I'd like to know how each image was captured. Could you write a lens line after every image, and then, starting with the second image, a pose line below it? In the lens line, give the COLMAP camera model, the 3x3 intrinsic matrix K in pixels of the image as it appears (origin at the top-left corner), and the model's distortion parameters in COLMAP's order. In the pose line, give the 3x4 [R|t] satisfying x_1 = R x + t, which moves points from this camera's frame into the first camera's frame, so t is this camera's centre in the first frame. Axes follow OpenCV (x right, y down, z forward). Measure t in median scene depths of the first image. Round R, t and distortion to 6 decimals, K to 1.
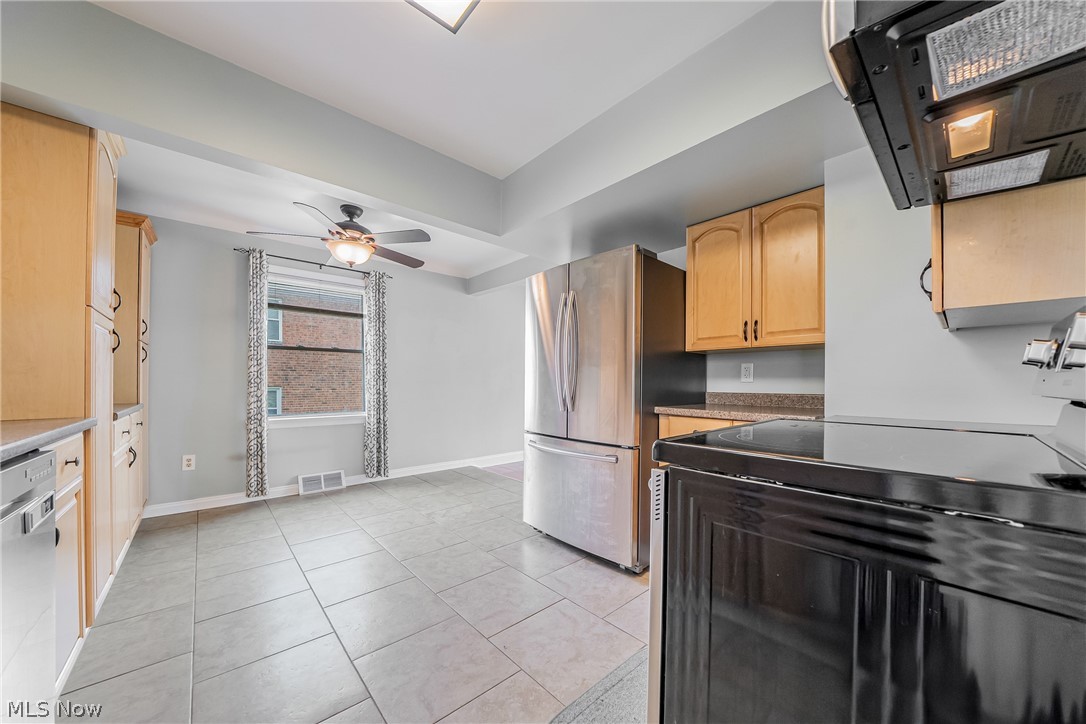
lens RADIAL K [[396.3, 0, 547.6], [0, 396.3, 391.0], [0, 0, 1]] dist [-0.019000, 0.000040]
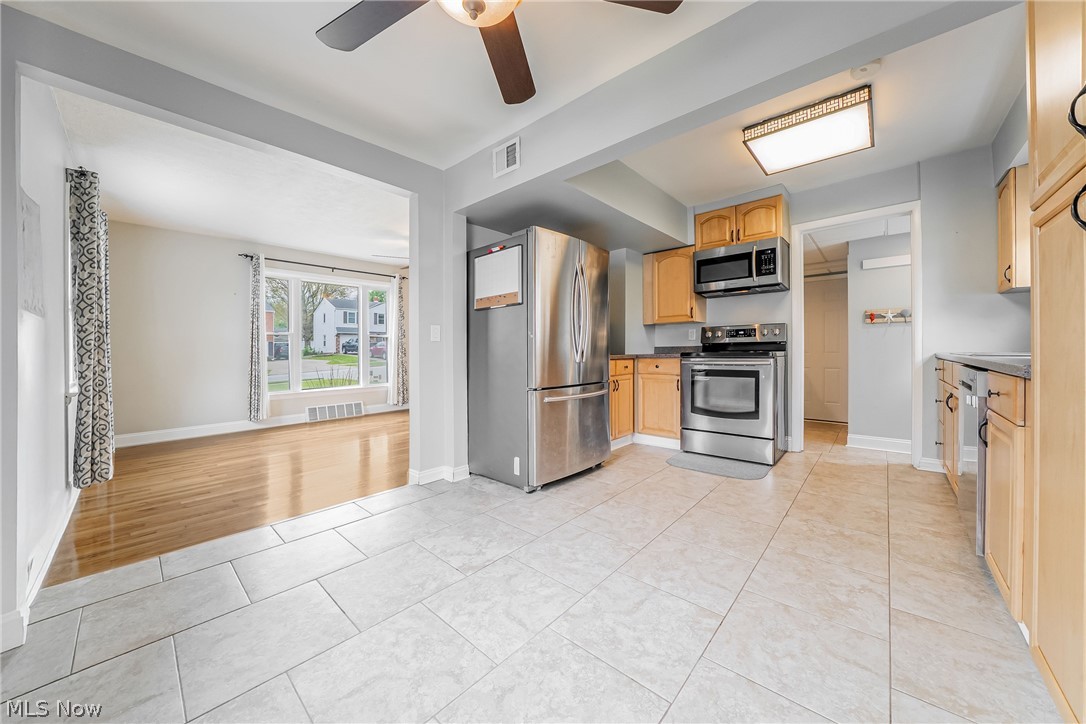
lens RADIAL K [[375.6, 0, 539.3], [0, 375.6, 348.2], [0, 0, 1]] dist [-0.027409, 0.003164]
pose [[-0.103614, 0.002108, 0.994615, -0.823794], [0.024604, 0.999697, 0.000444, -0.000697], [-0.994313, 0.024518, -0.103634, 0.930492]]
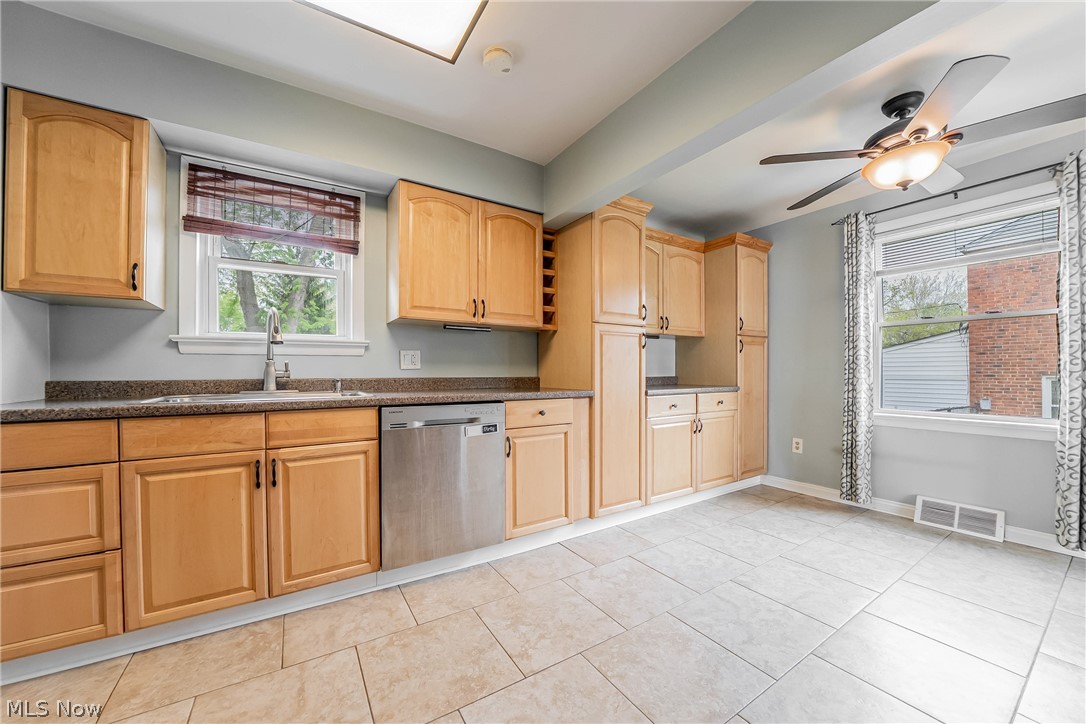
lens RADIAL K [[386.9, 0, 538.8], [0, 386.9, 375.5], [0, 0, 1]] dist [-0.015595, 0.000524]
pose [[-0.170093, 0.009441, -0.985383, 0.211865], [-0.016308, 0.999790, 0.012394, -0.006058], [0.985293, 0.018178, -0.169903, 0.484618]]
